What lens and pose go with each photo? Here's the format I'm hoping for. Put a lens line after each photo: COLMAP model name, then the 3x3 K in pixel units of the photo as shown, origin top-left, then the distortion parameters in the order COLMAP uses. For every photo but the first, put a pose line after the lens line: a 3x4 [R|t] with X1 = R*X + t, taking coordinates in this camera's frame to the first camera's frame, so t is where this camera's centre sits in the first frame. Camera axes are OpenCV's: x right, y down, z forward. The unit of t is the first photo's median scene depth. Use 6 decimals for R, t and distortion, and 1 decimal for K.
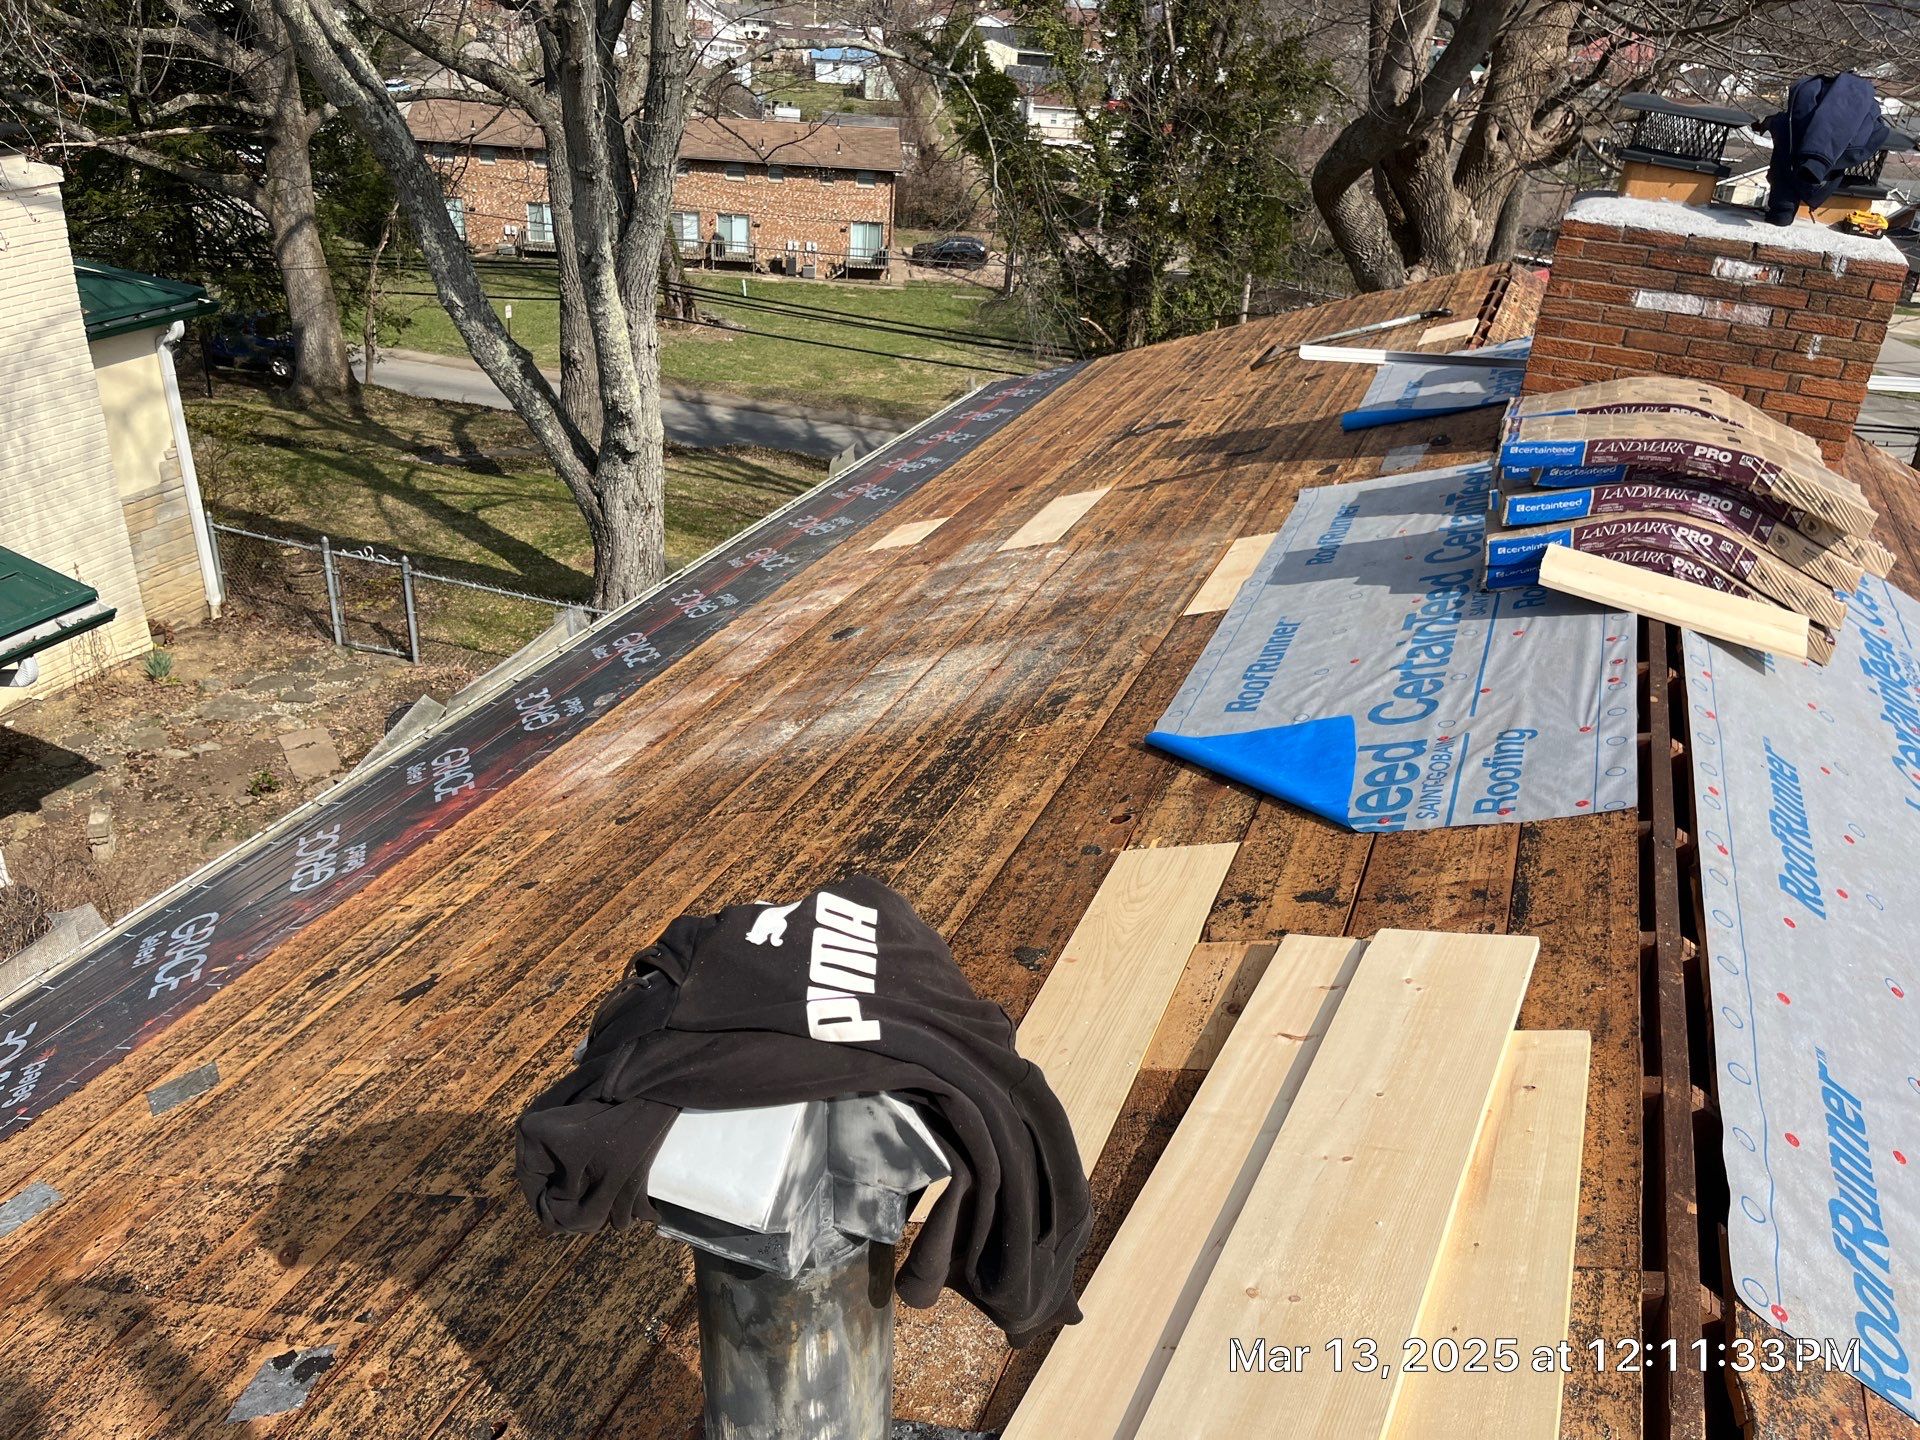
lens RADIAL K [[1478.2, 0, 965.9], [0, 1478.2, 712.3], [0, 0, 1]] dist [0.063473, -0.107044]
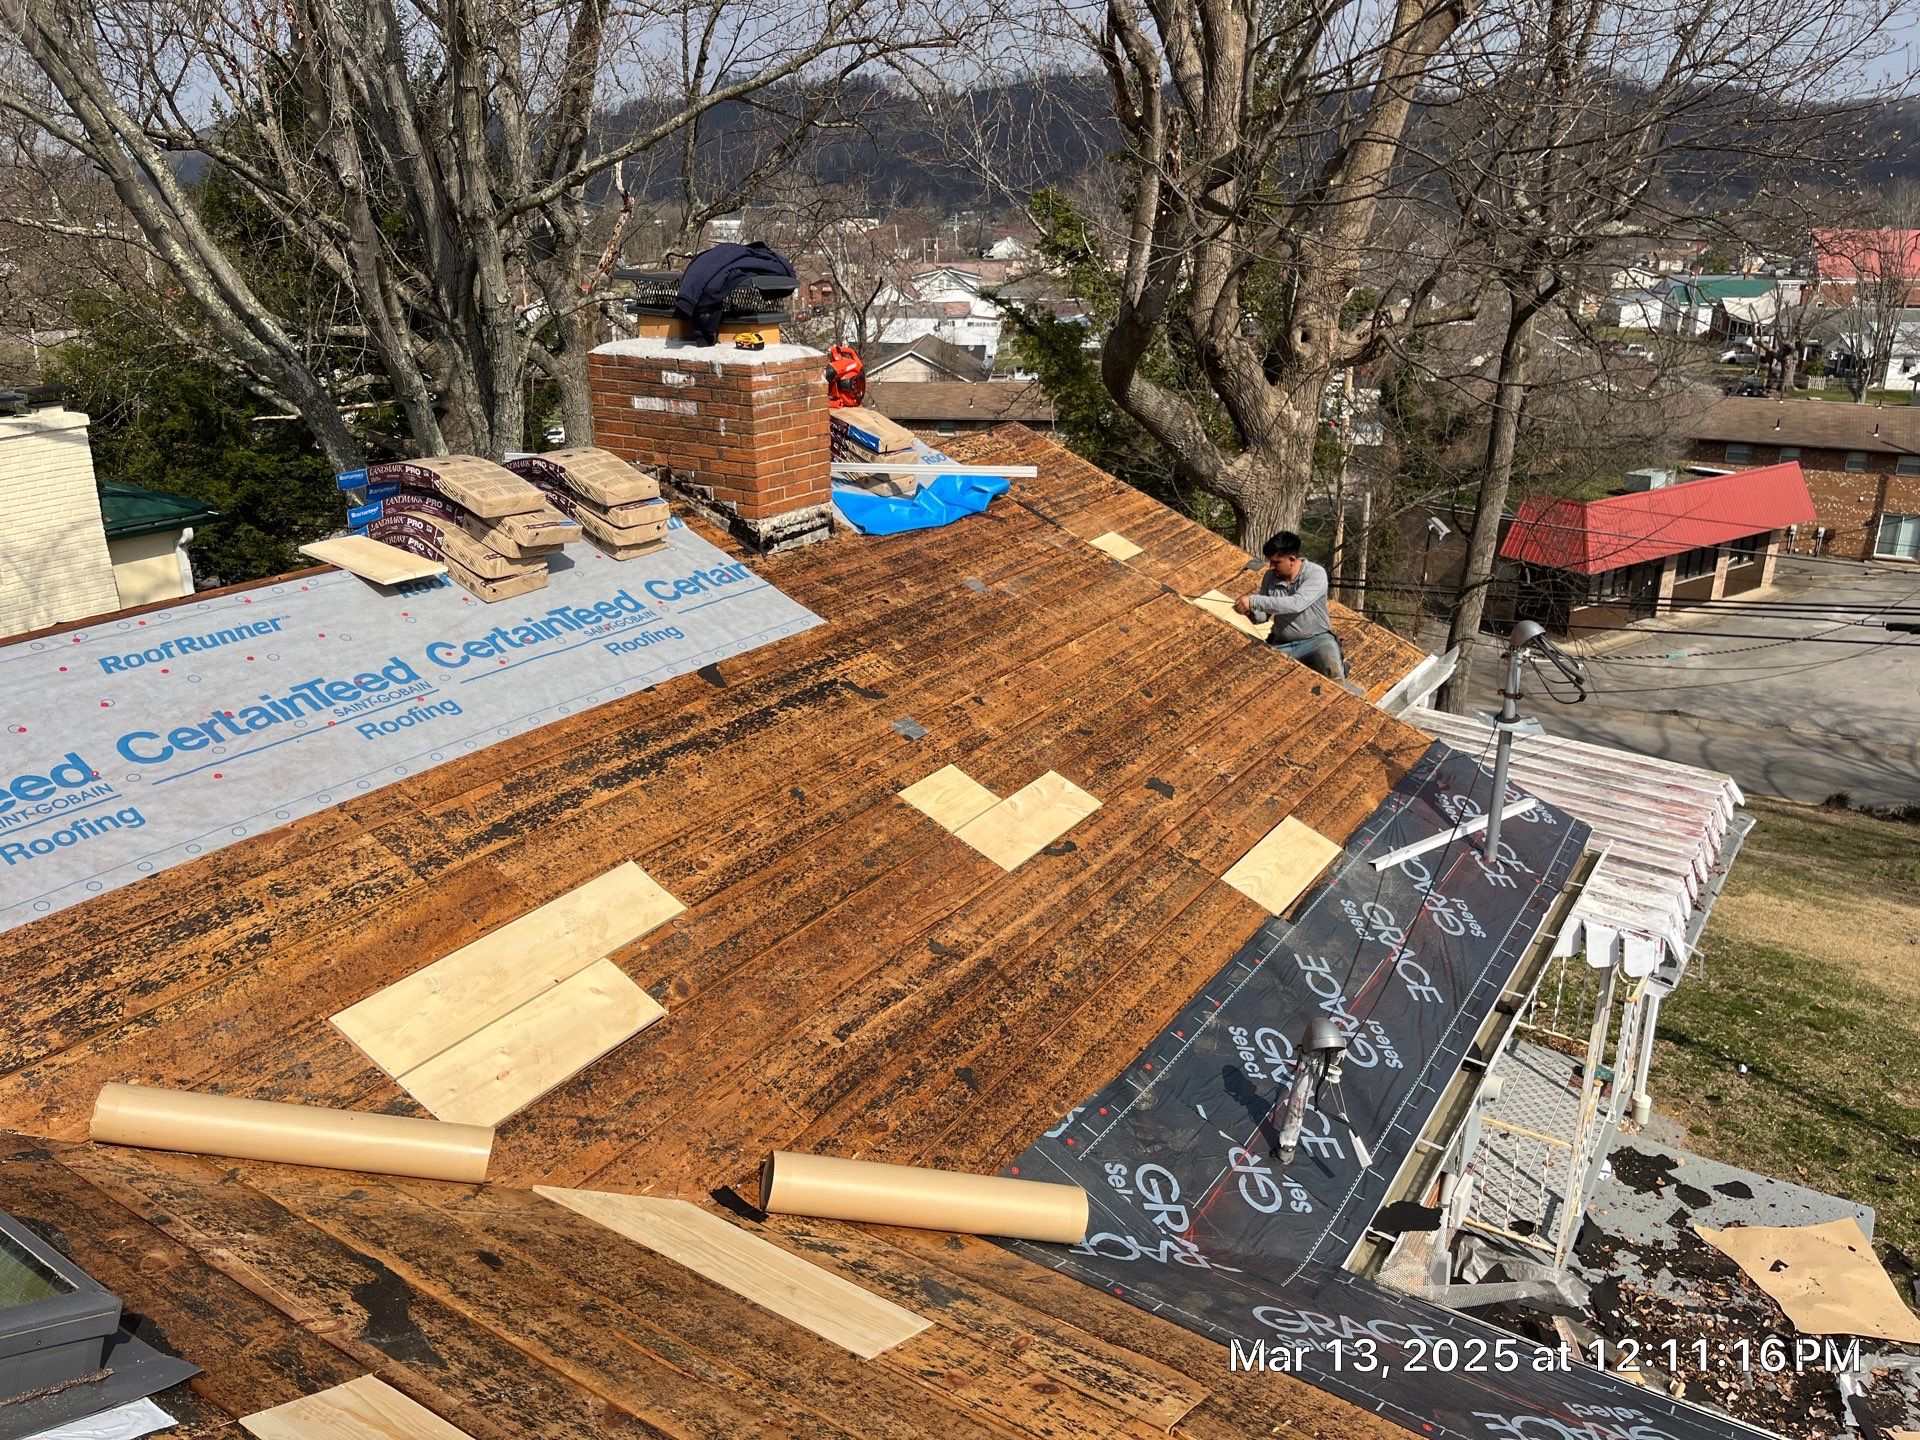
lens RADIAL K [[1461.9, 0, 959.0], [0, 1461.9, 706.0], [0, 0, 1]] dist [0.063515, -0.097098]
pose [[0.981988, -0.013088, -0.188492, 0.420601], [-0.017532, 0.986983, -0.159867, 0.097089], [0.188130, 0.160292, 0.968975, -0.113892]]
